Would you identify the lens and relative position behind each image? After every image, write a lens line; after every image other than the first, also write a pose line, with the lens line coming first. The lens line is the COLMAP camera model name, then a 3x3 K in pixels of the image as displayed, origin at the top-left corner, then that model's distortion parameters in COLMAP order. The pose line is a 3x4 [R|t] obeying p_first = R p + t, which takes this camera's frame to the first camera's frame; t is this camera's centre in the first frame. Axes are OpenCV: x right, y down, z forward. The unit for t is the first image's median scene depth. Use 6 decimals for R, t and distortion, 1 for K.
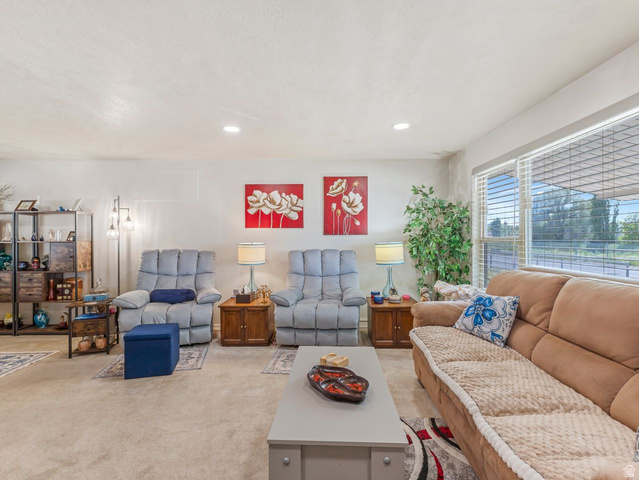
lens RADIAL K [[316.2, 0, 319.5], [0, 316.2, 240.0], [0, 0, 1]] dist [0.014555, 0.000243]
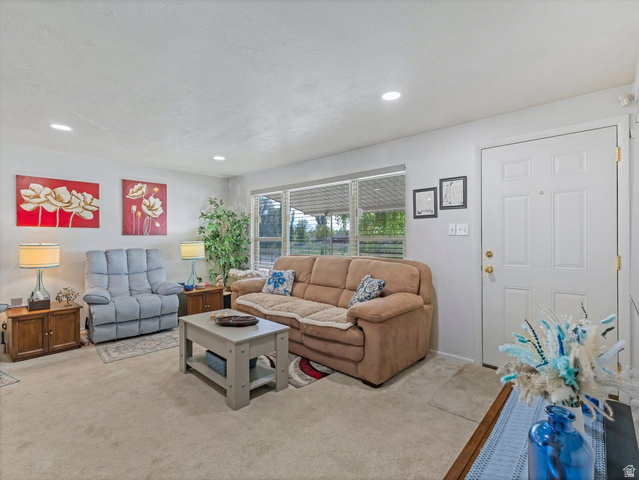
lens RADIAL K [[316.2, 0, 319.5], [0, 316.2, 240.0], [0, 0, 1]] dist [0.014555, 0.000243]
pose [[0.671133, -0.005349, 0.741317, -0.352562], [0.004400, 0.999985, 0.003232, -0.000618], [-0.741324, 0.001093, 0.671147, -0.194942]]
